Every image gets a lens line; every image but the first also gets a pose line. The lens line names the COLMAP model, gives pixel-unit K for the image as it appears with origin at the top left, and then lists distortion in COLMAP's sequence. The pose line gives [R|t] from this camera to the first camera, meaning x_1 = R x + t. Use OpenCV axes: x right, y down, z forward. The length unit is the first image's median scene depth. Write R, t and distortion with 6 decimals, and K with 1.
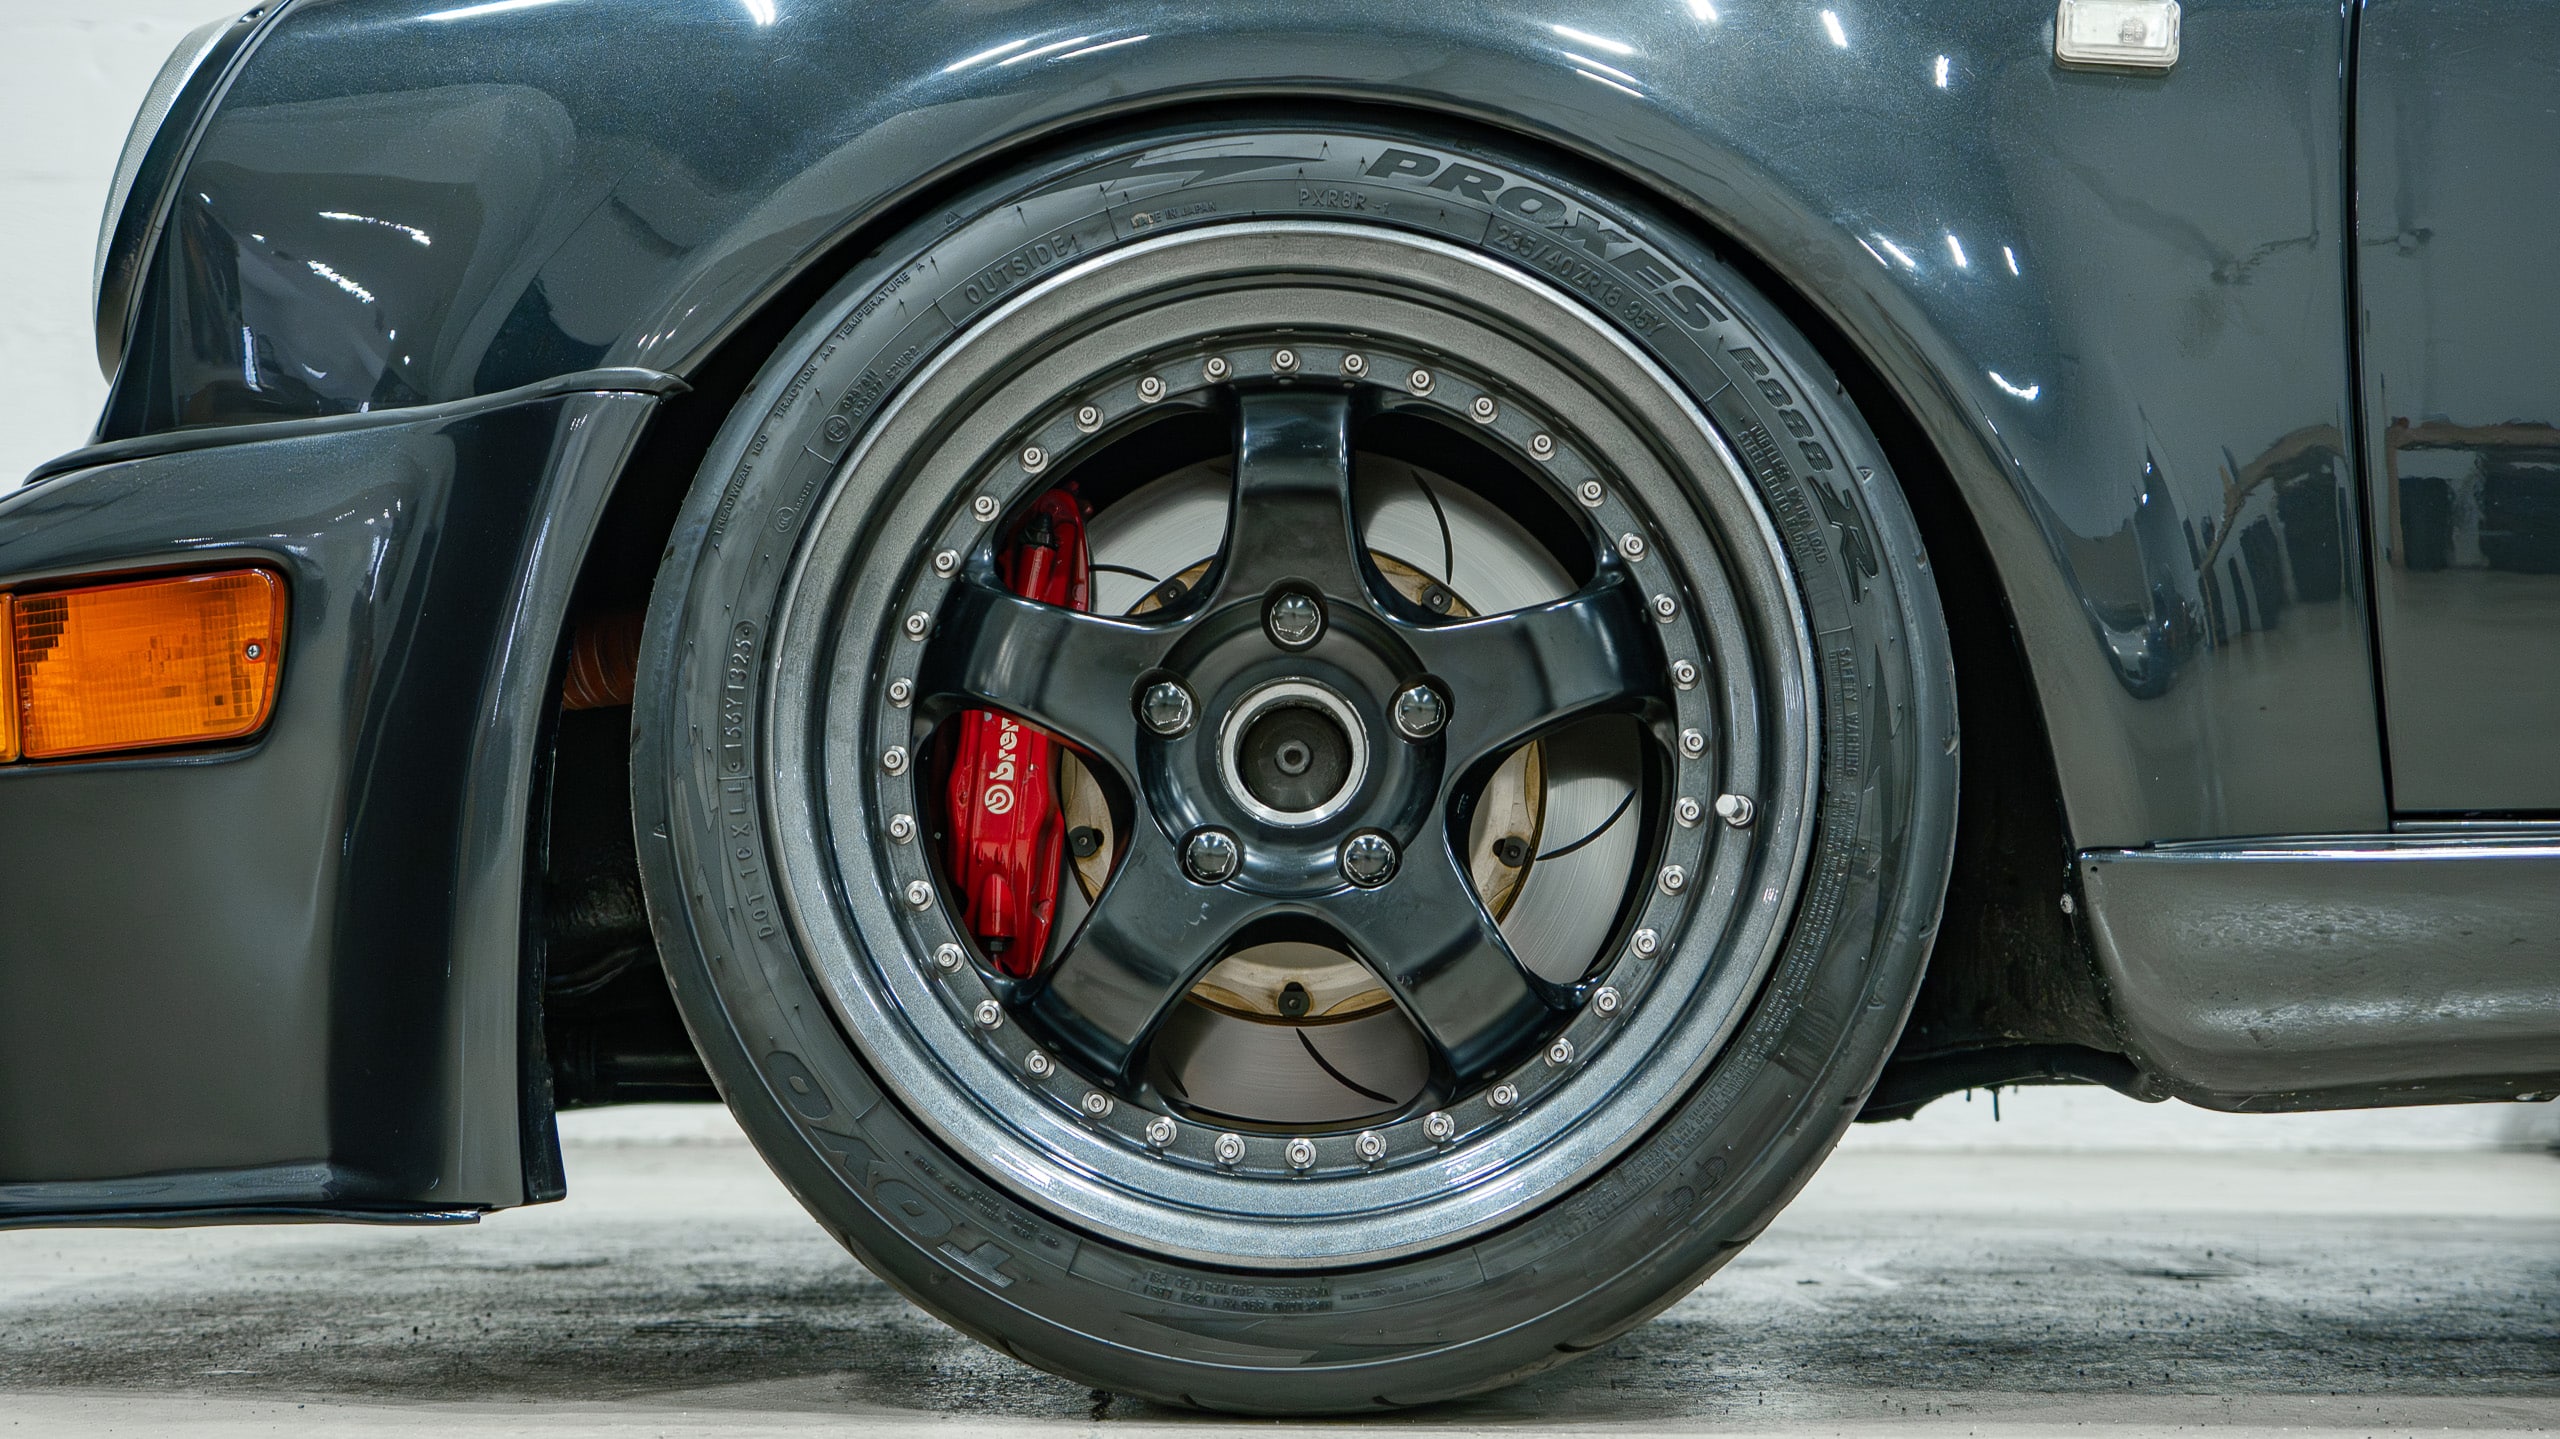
lens RADIAL K [[4137.4, 0, 1308.3], [0, 4137.4, 752.8], [0, 0, 1]] dist [0.018014, 0.138497]
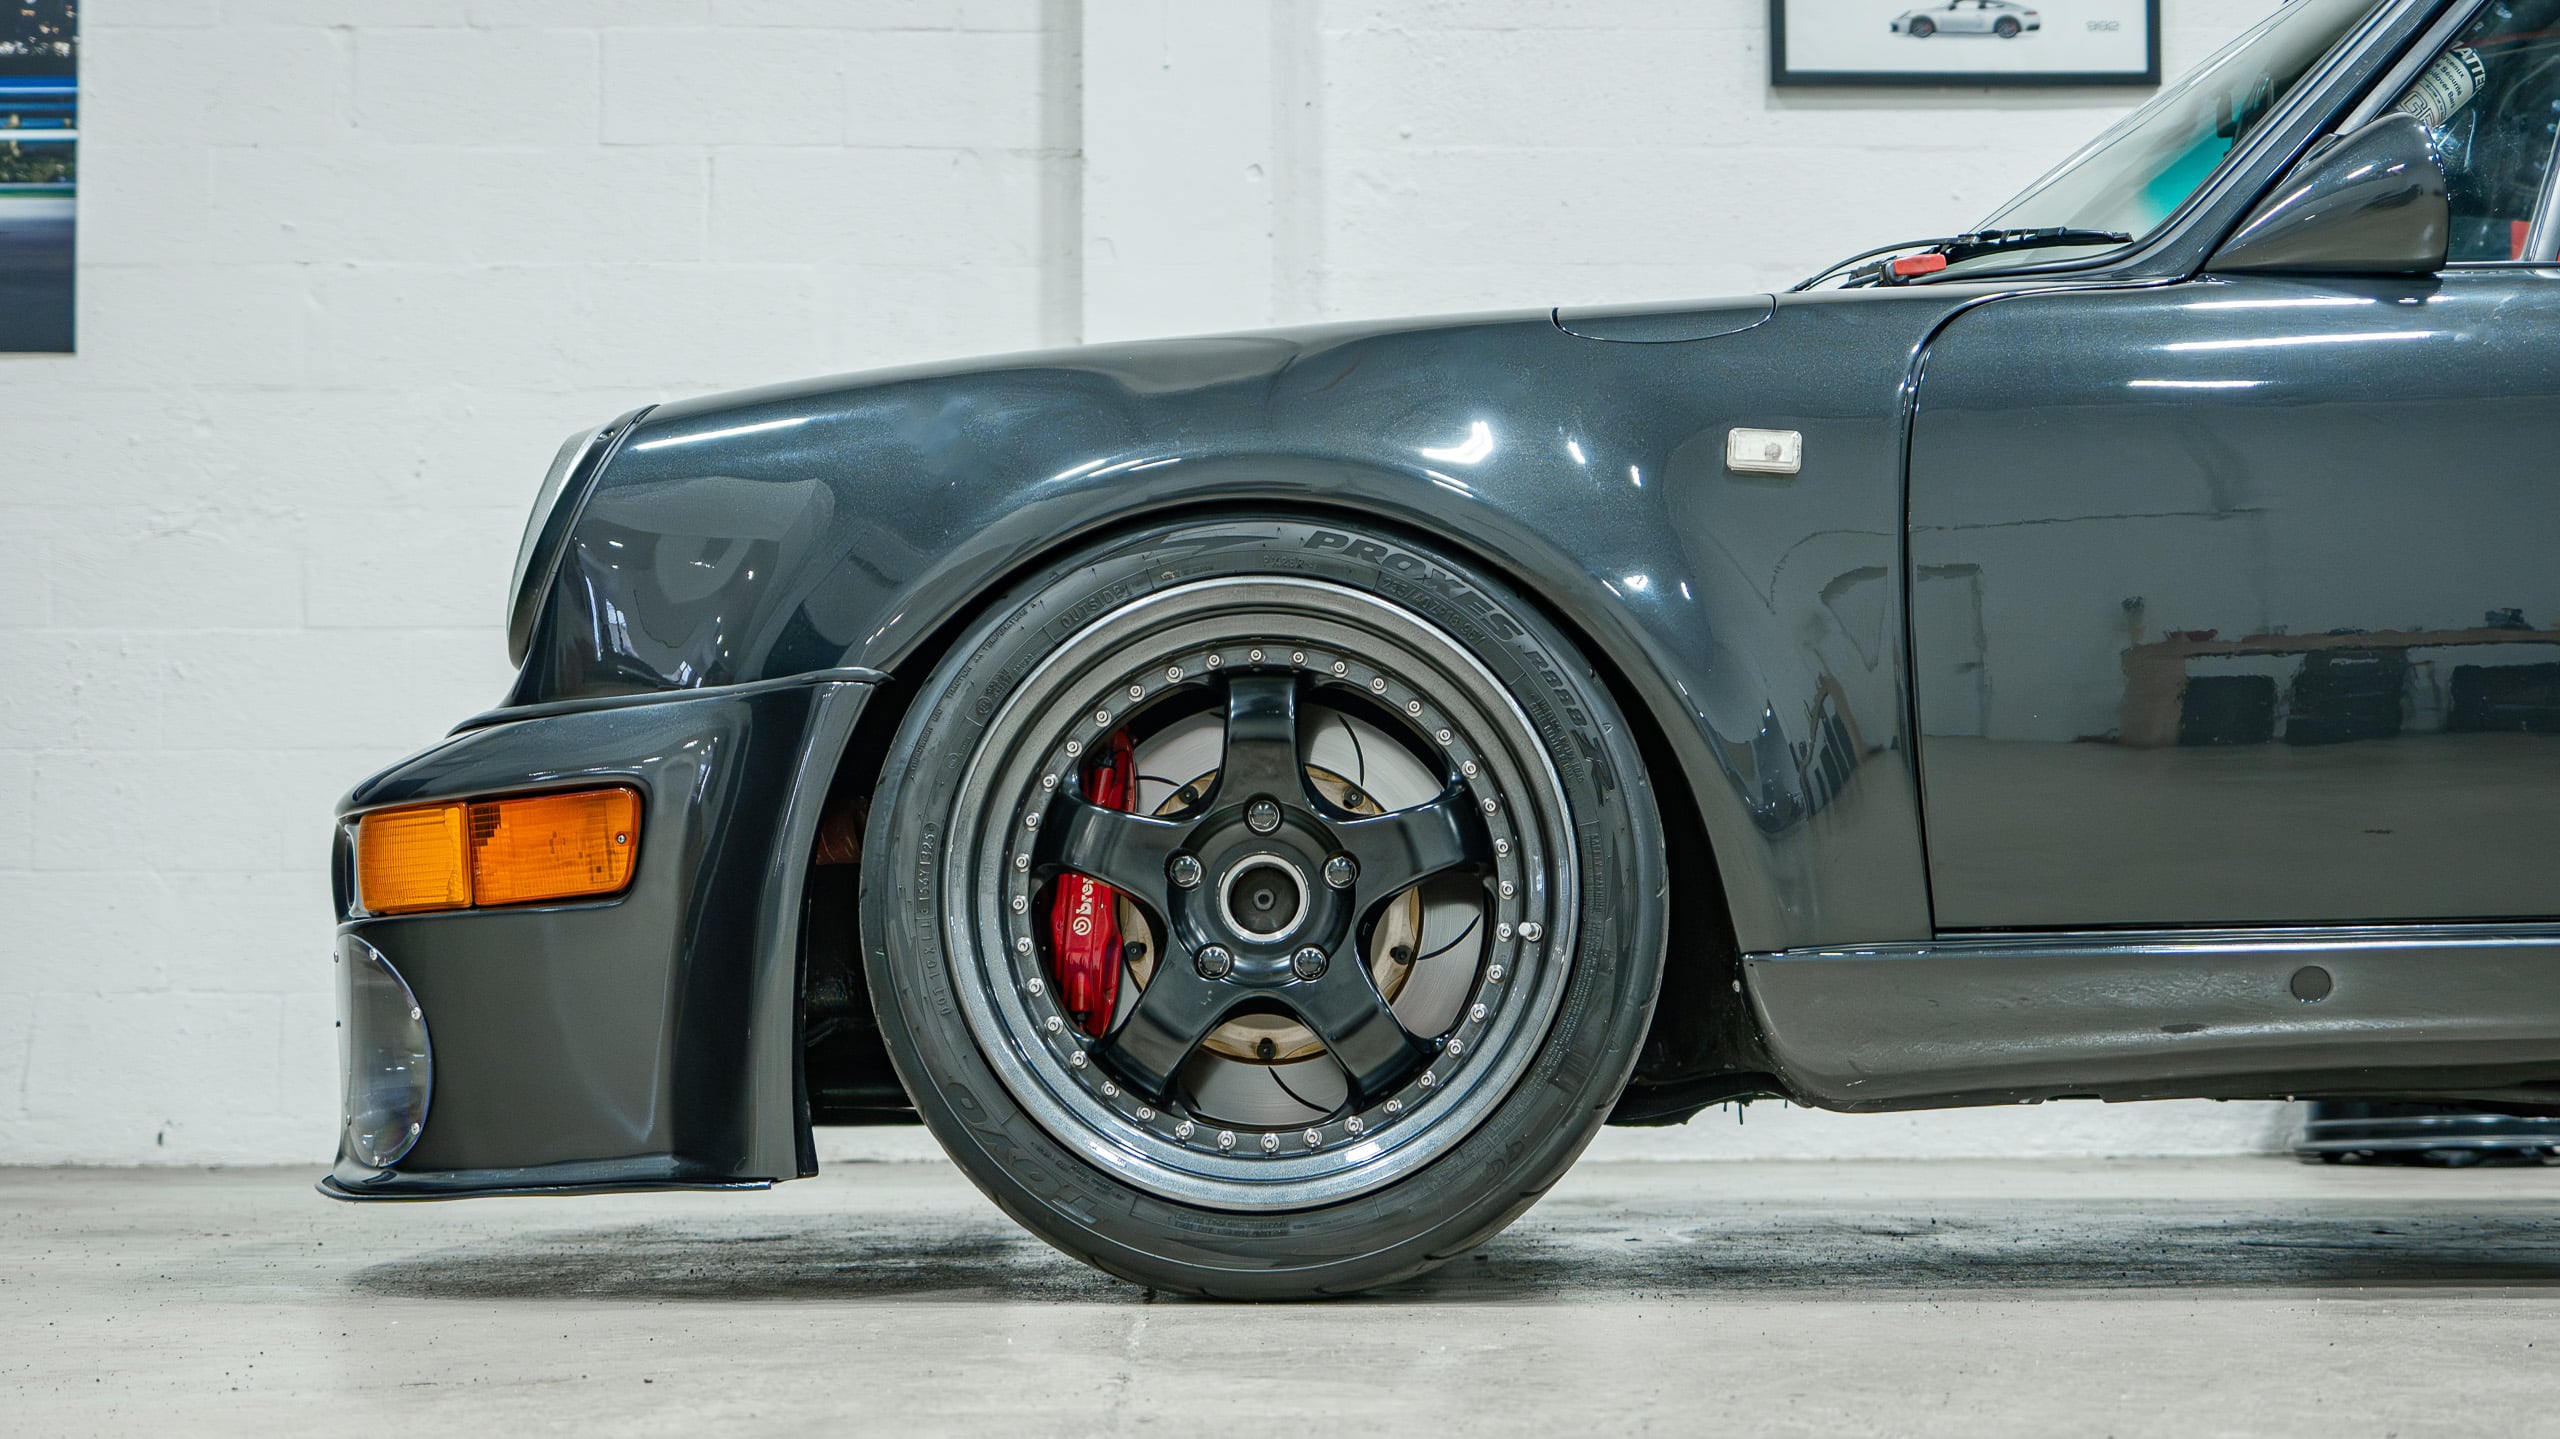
lens RADIAL K [[4137.4, 0, 1308.3], [0, 4137.4, 752.8], [0, 0, 1]] dist [0.018014, 0.138497]
pose [[0.999952, -0.009423, -0.002829, 0.019418], [0.009398, 0.999916, -0.008892, -0.042868], [0.002913, 0.008865, 0.999956, -0.639362]]
